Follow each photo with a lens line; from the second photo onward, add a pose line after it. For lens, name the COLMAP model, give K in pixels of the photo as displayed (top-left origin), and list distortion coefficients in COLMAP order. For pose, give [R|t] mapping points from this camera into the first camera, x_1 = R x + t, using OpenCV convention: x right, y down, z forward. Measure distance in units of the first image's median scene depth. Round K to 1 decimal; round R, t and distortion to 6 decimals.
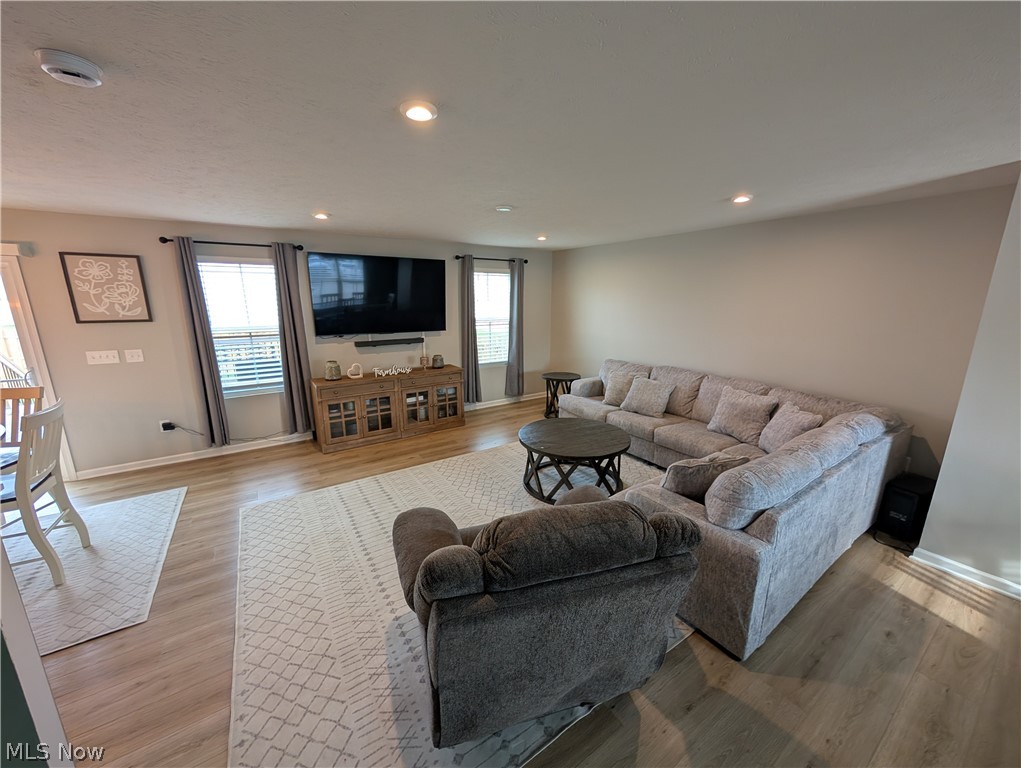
lens RADIAL K [[389.1, 0, 510.0], [0, 389.1, 387.1], [0, 0, 1]] dist [-0.000256, 0.000323]
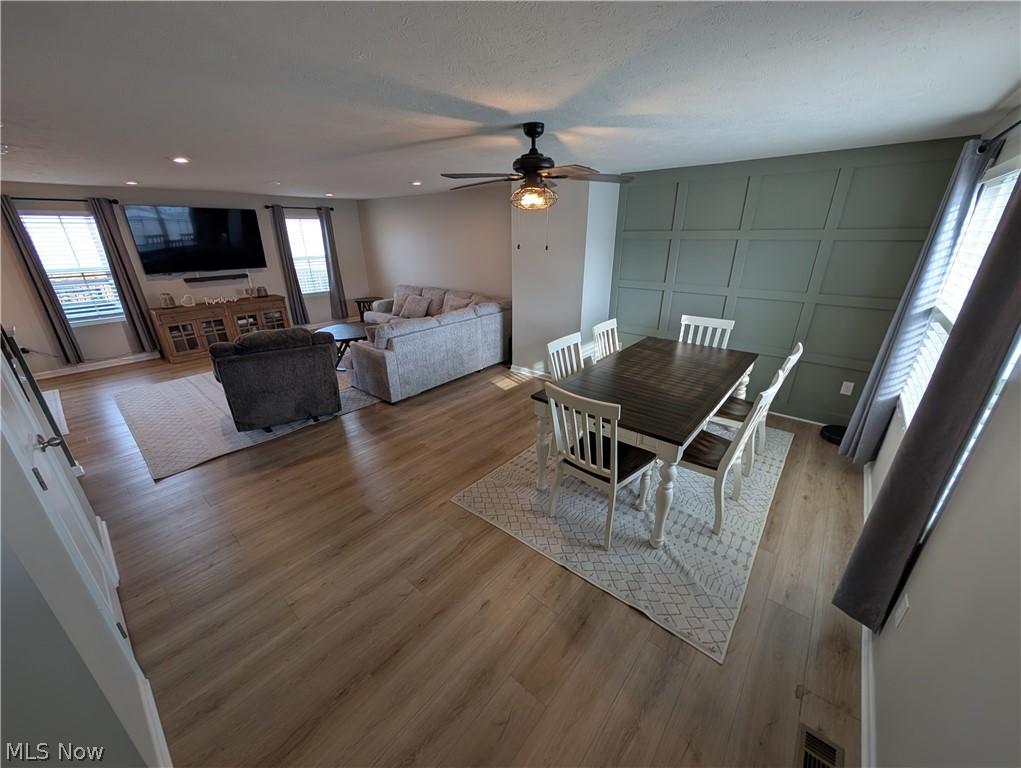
lens RADIAL K [[389.1, 0, 510.0], [0, 389.1, 387.1], [0, 0, 1]] dist [-0.000256, 0.000323]
pose [[0.960713, -0.110059, 0.254791, 0.289368], [0.070158, 0.984502, 0.160728, 0.114166], [-0.268532, -0.136538, 0.953545, -0.602765]]
